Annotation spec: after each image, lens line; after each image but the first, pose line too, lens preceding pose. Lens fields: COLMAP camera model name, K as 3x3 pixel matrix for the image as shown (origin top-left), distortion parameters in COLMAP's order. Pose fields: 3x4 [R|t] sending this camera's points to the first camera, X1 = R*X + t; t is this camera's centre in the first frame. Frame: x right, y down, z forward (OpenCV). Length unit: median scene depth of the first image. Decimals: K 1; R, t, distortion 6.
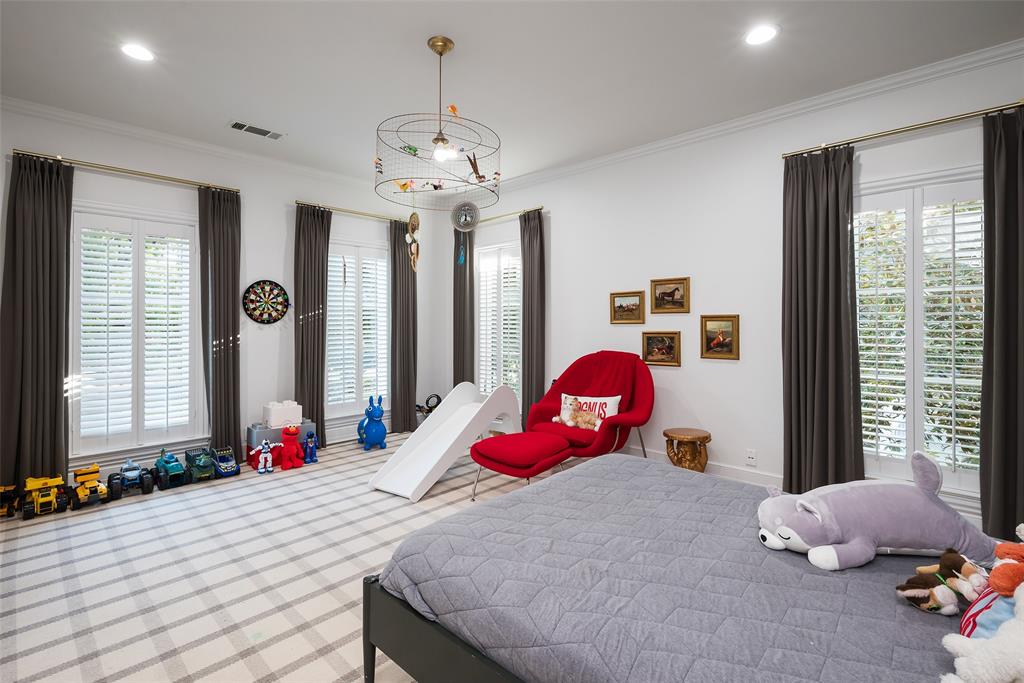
lens RADIAL K [[472.2, 0, 511.9], [0, 472.2, 324.3], [0, 0, 1]] dist [-0.001205, -0.000080]
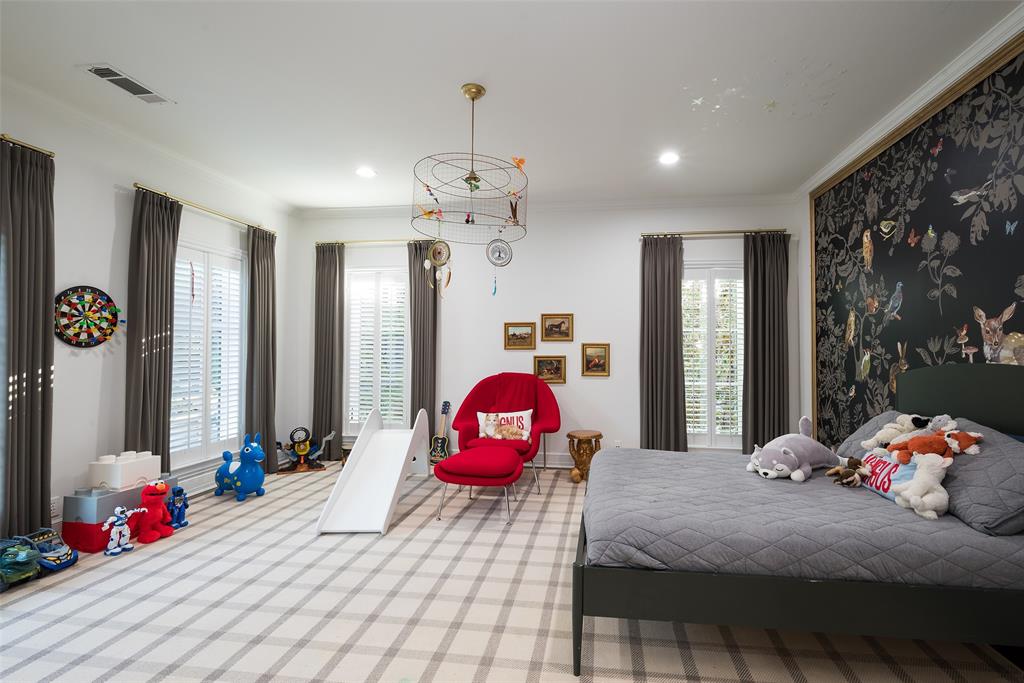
lens RADIAL K [[468.7, 0, 512.0], [0, 468.7, 341.5], [0, 0, 1]] dist [0.000194, -0.000016]
pose [[0.806920, 0.013726, 0.590501, -0.466763], [-0.003988, 0.999834, -0.017791, 0.000102], [-0.590647, 0.012000, 0.806841, 0.057501]]
